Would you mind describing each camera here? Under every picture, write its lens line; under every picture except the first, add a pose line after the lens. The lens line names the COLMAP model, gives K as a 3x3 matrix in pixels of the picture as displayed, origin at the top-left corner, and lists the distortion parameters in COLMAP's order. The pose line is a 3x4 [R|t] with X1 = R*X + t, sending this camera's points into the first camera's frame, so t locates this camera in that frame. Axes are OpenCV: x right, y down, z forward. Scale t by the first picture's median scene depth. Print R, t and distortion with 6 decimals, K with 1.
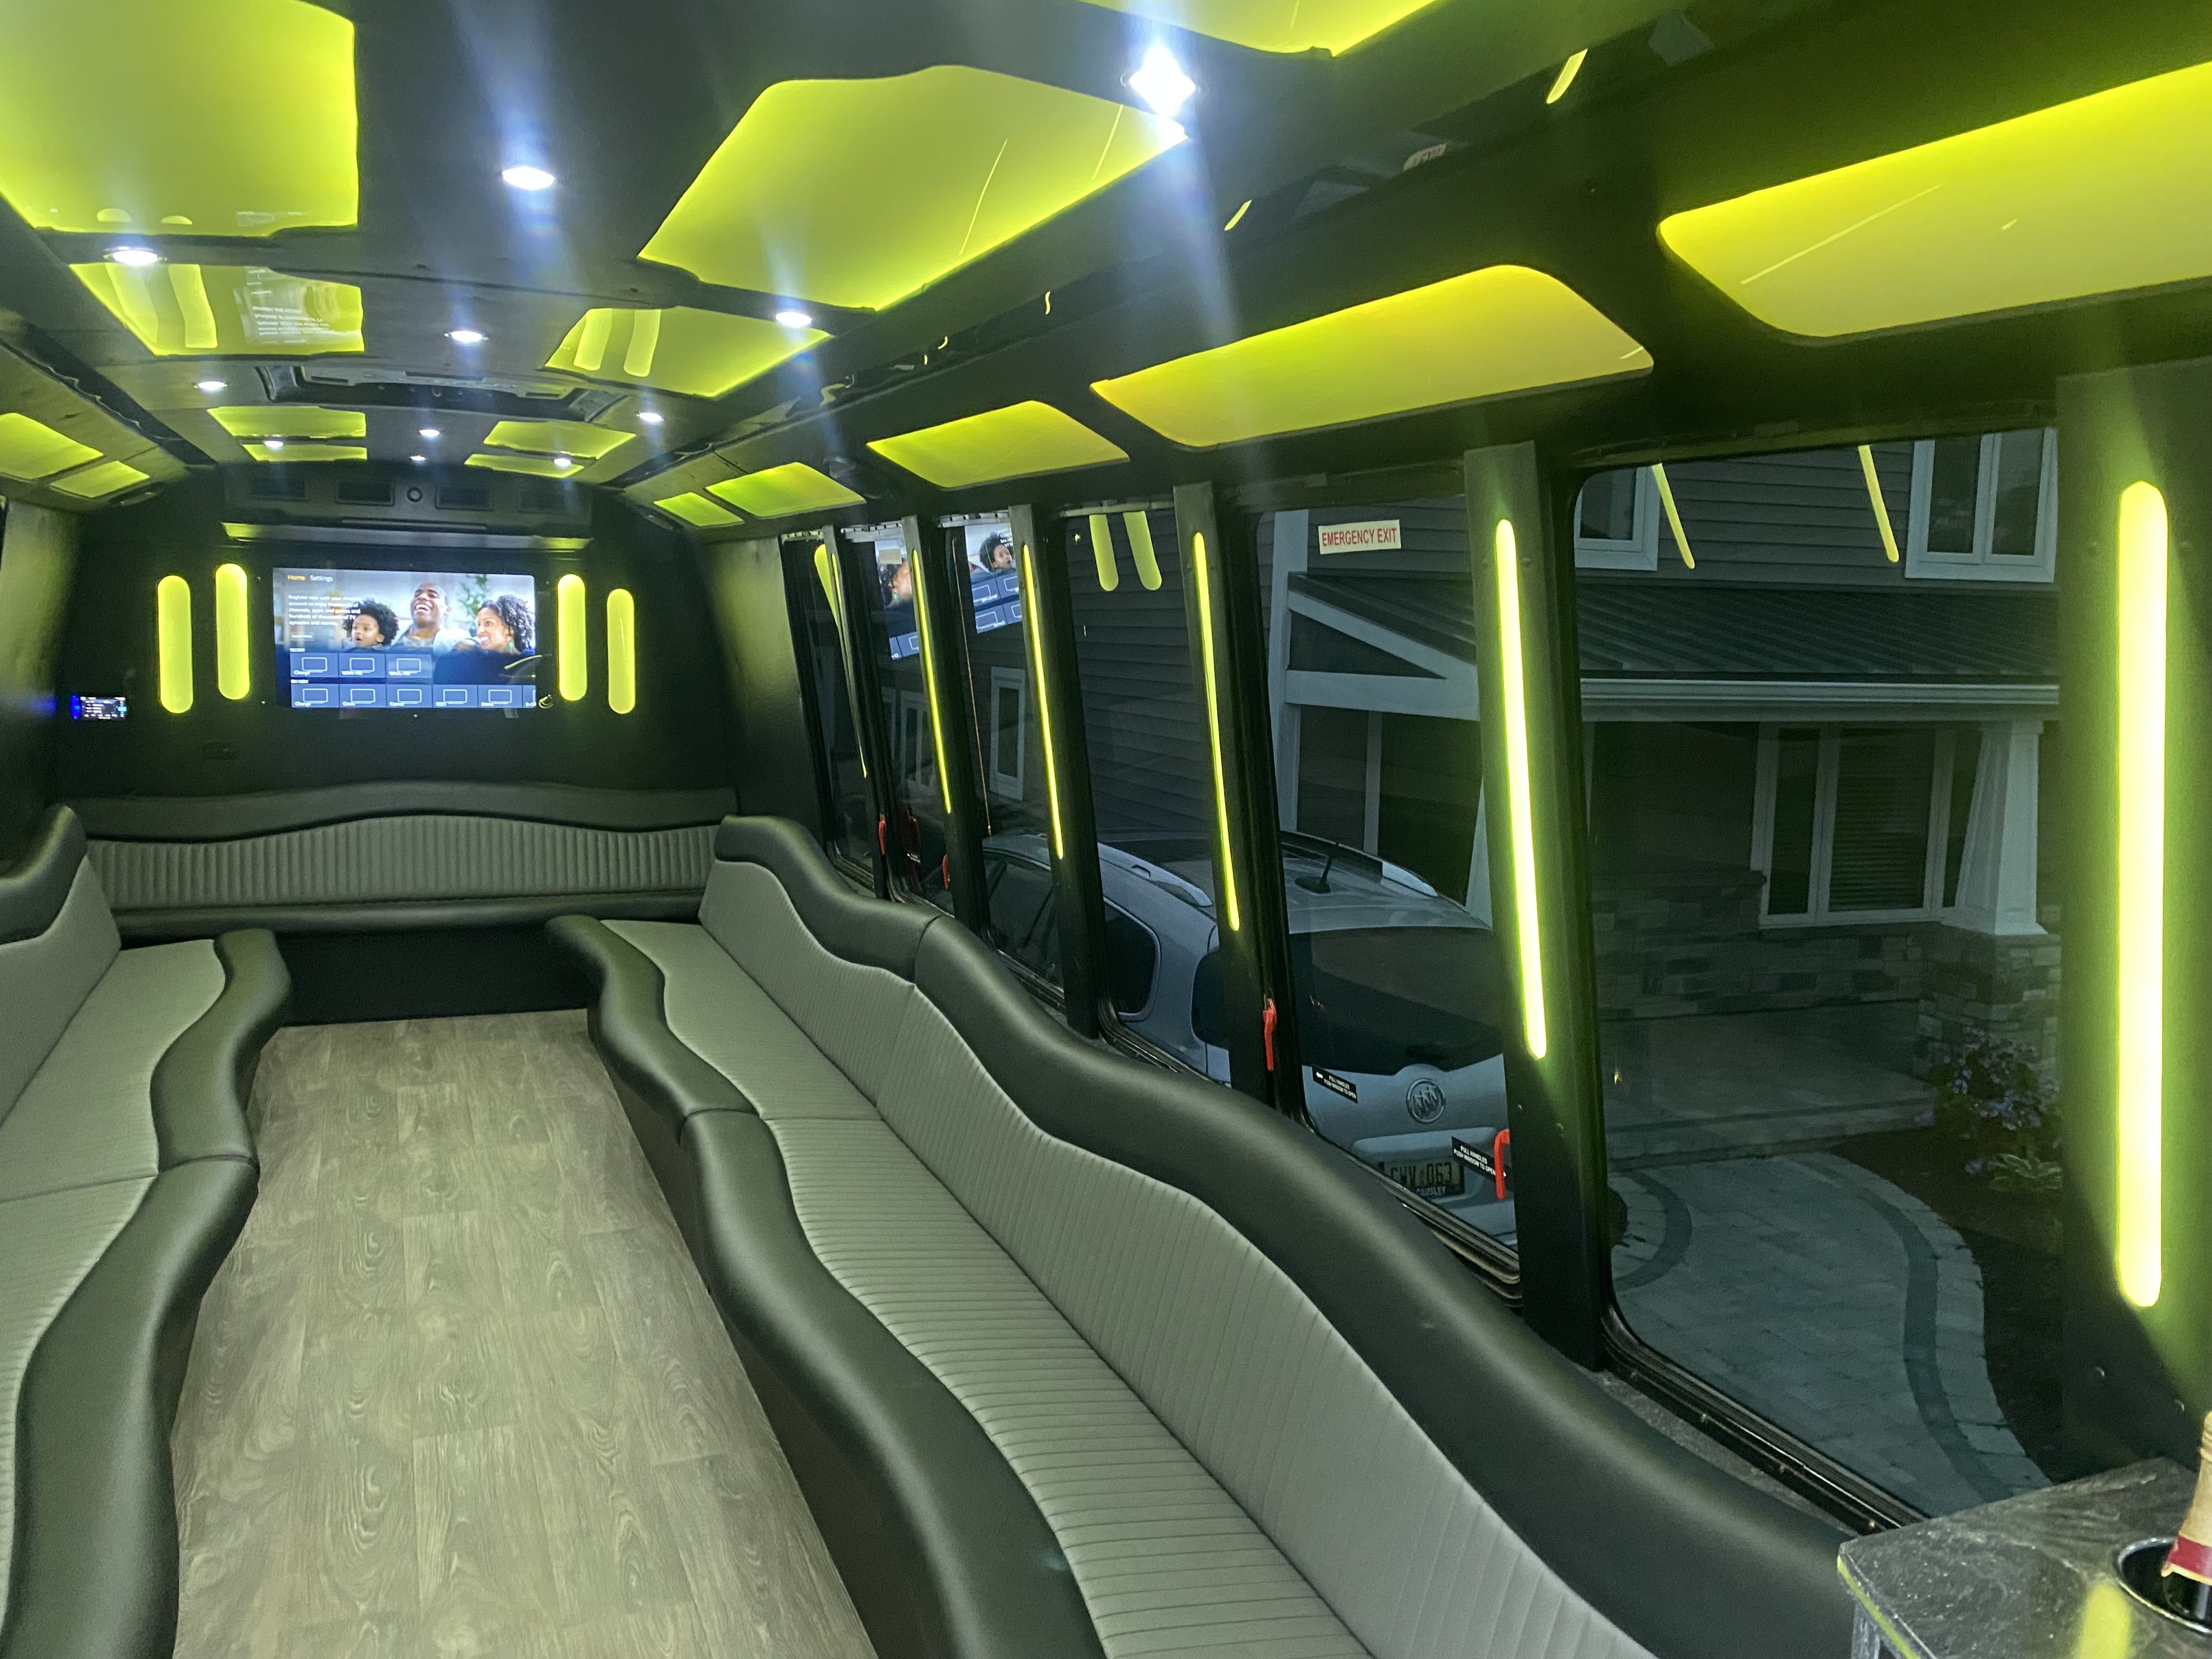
lens RADIAL K [[1709.2, 0, 1111.0], [0, 1709.2, 837.2], [0, 0, 1]] dist [0.039862, -0.044016]
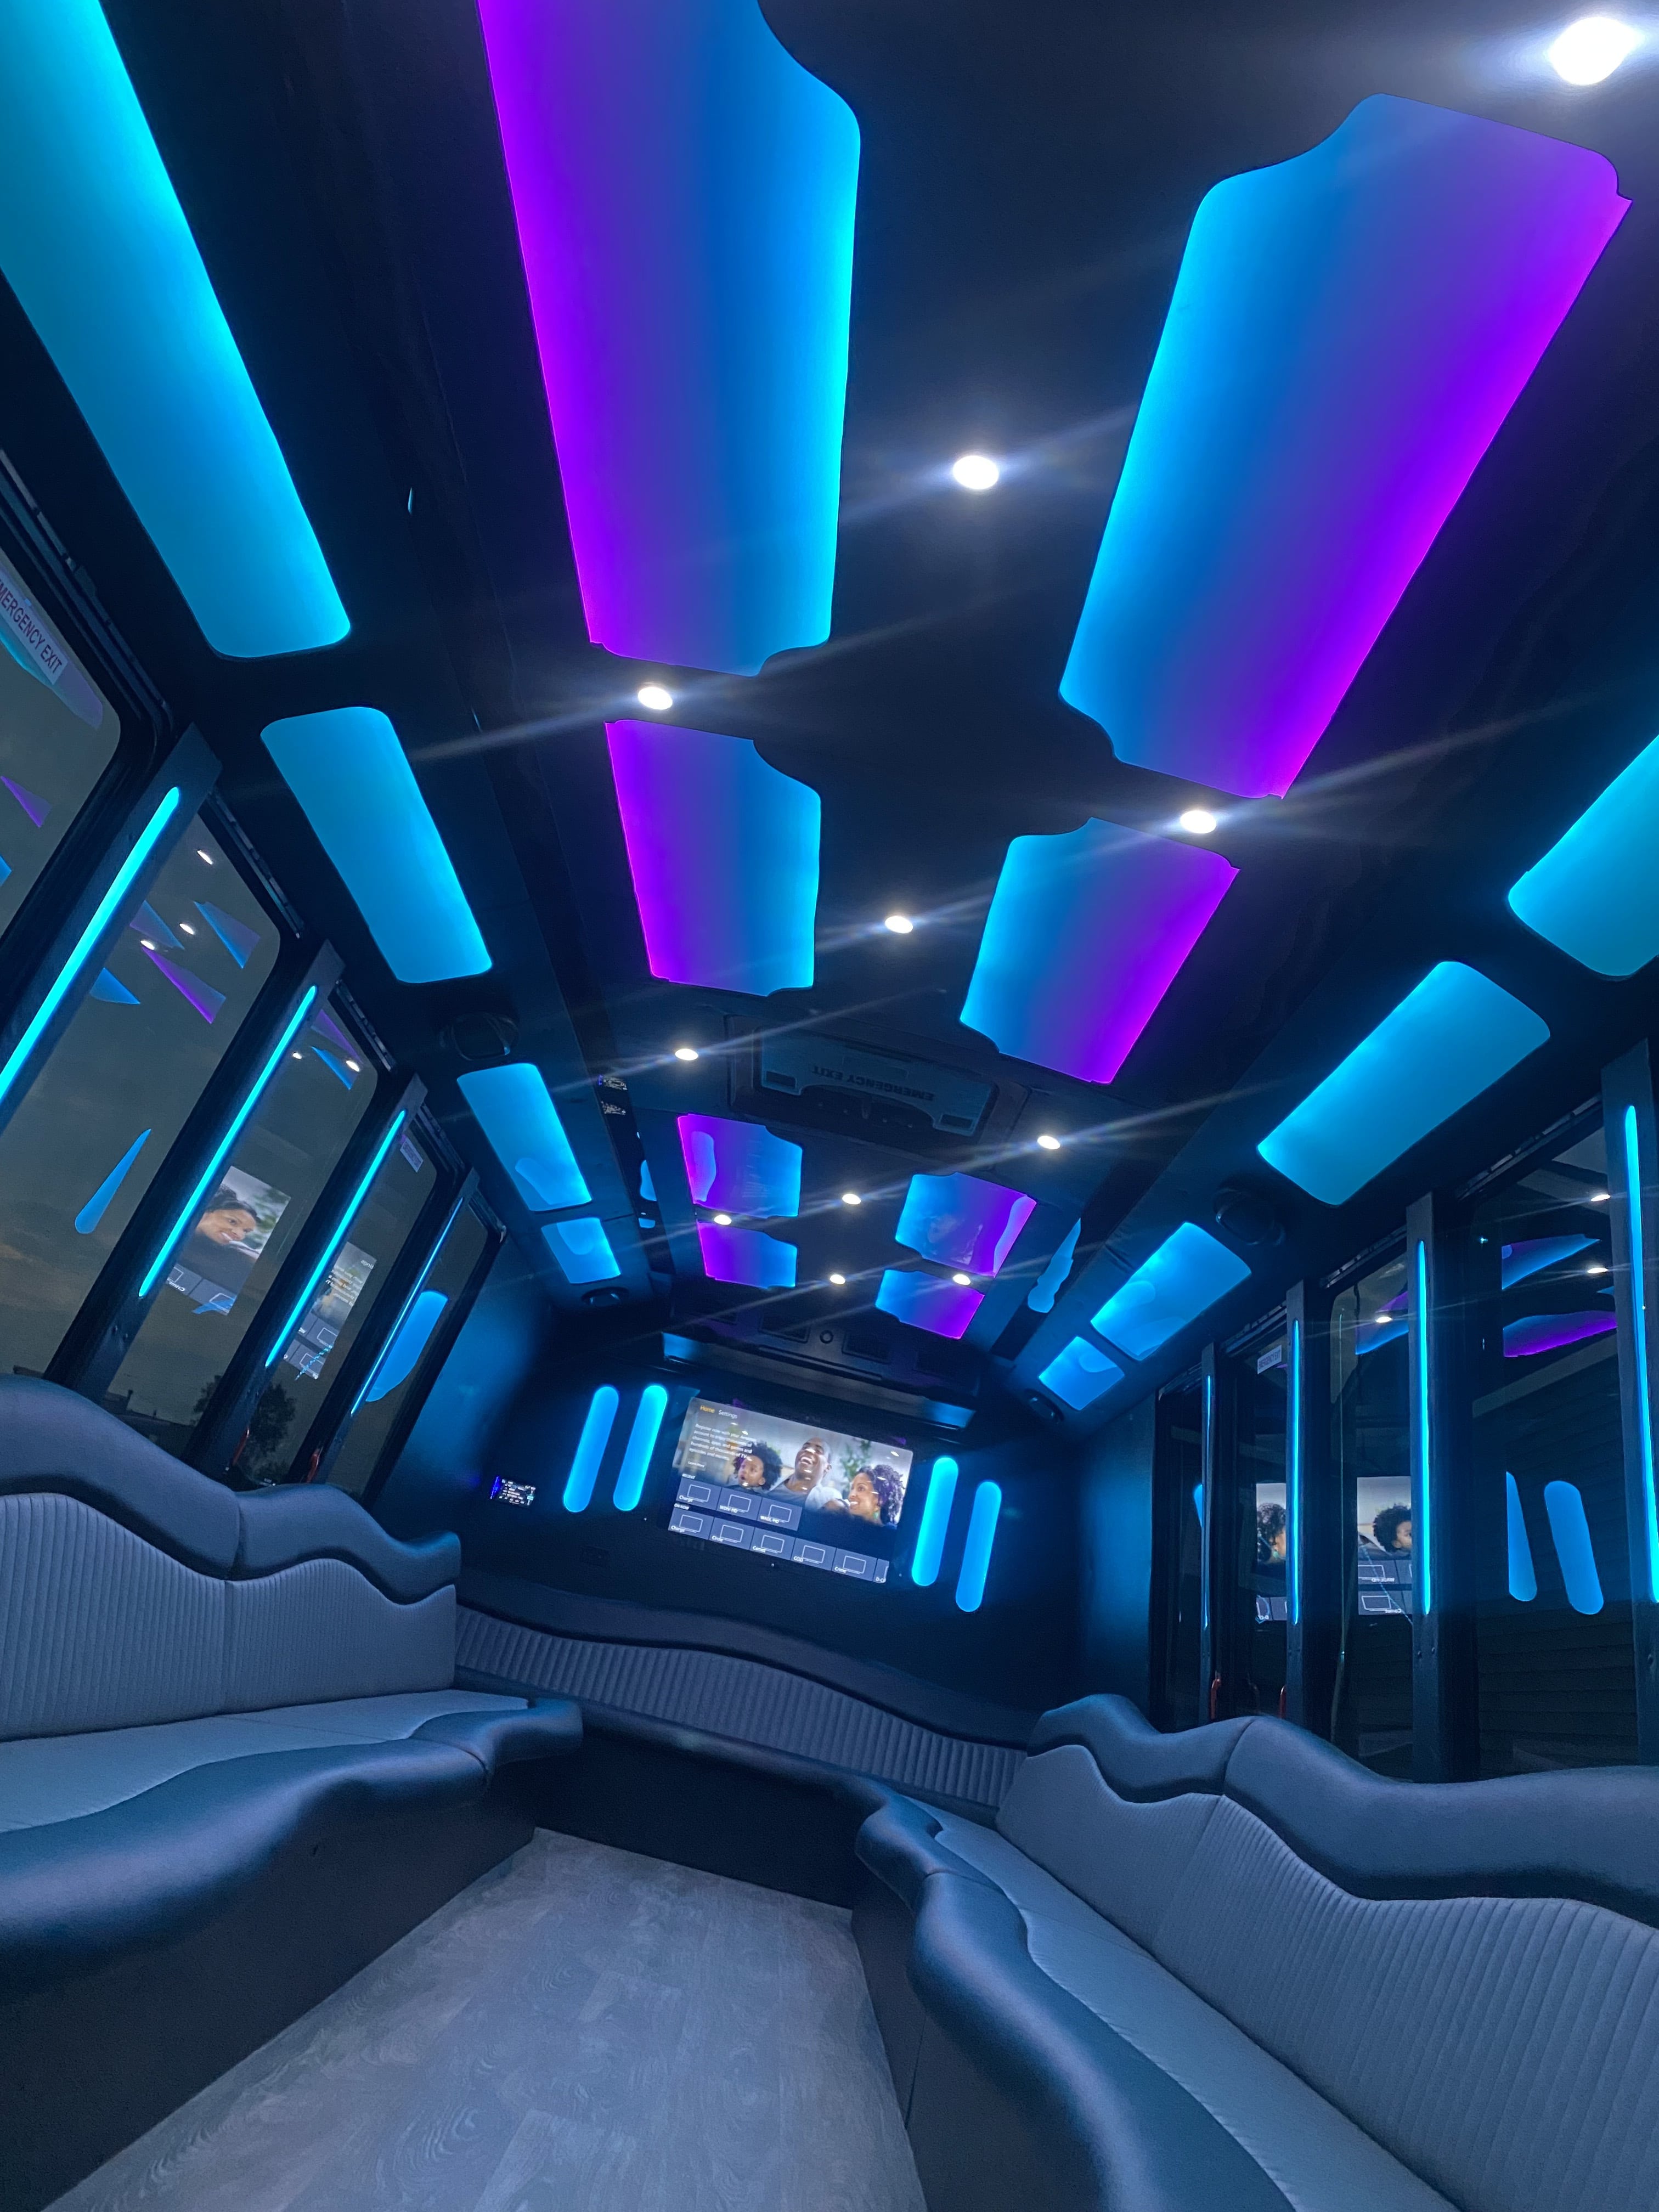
lens RADIAL K [[1709.2, 0, 828.8], [0, 1709.2, 1108.5], [0, 0, 1]] dist [0.039862, -0.044016]
pose [[0.912593, 0.066277, -0.403461, 0.016455], [-0.252358, 0.867696, -0.428274, 0.148999], [0.321696, 0.492657, 0.808579, 0.083186]]
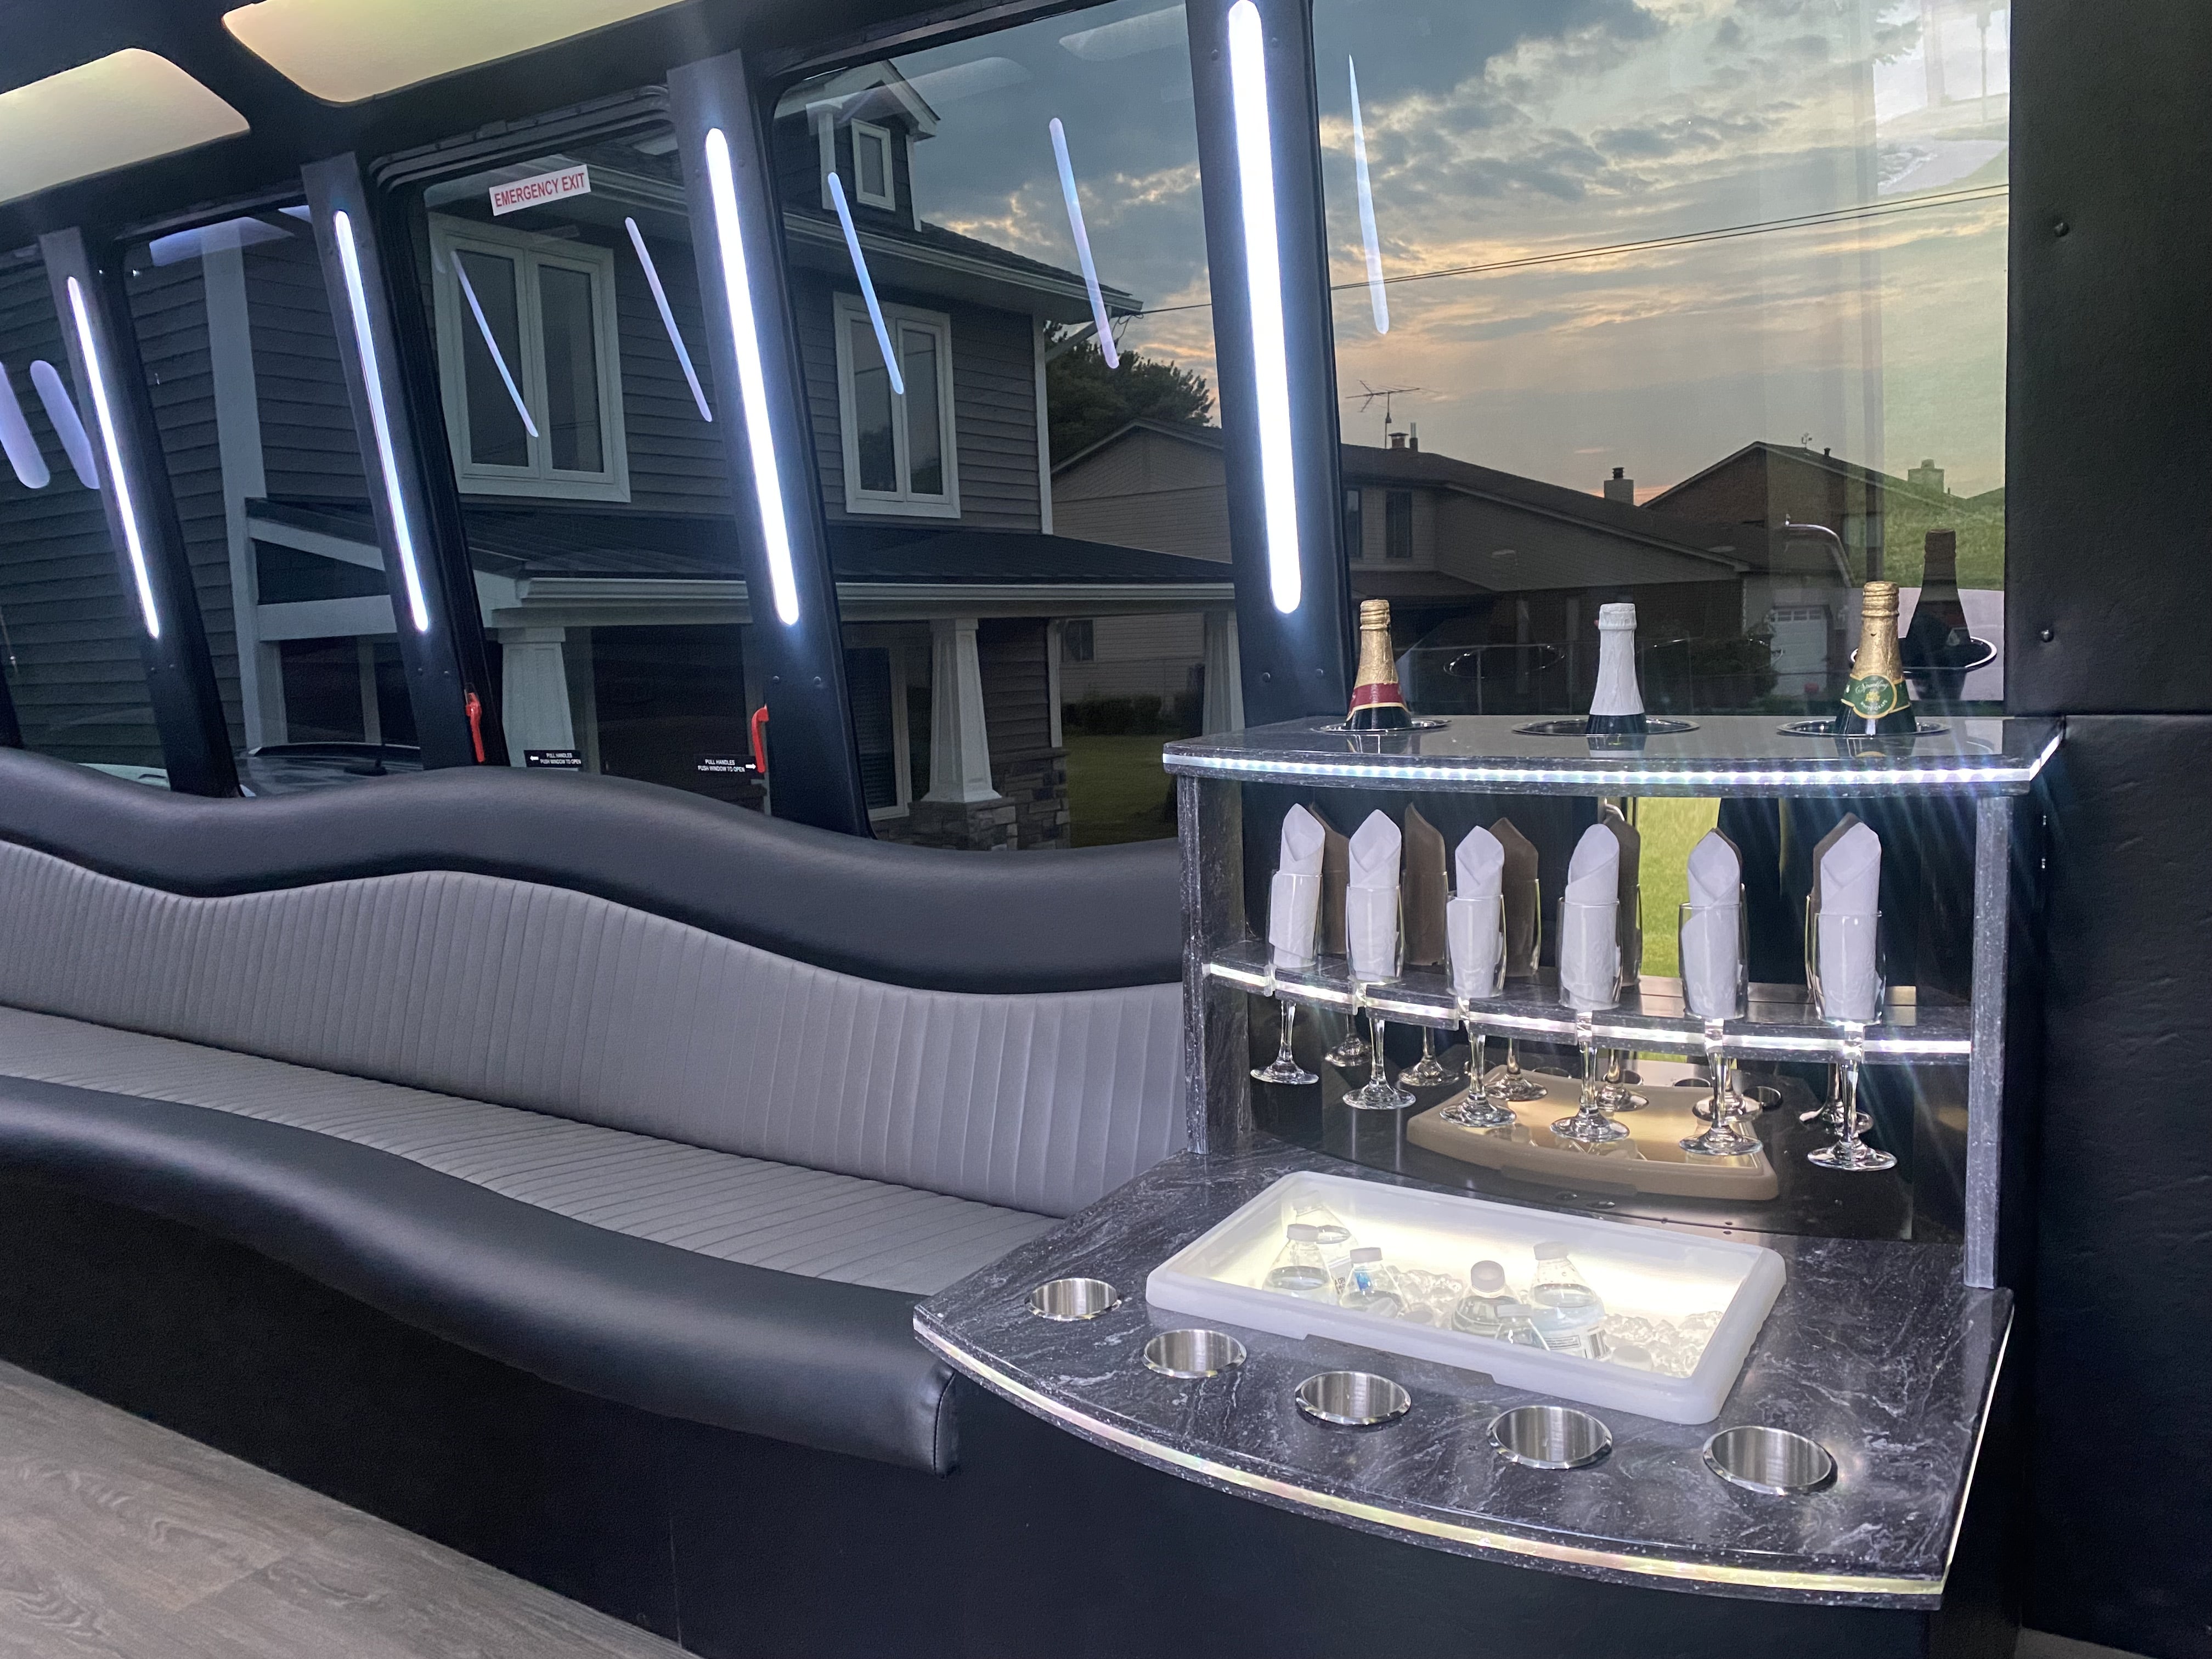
lens RADIAL K [[1709.2, 0, 1108.2], [0, 1709.2, 835.9], [0, 0, 1]] dist [0.039862, -0.044016]
pose [[0.822785, -0.116847, 0.556212, -0.088623], [0.123152, 0.992041, 0.026231, 0.102377], [-0.554850, 0.046917, 0.830626, -0.024385]]
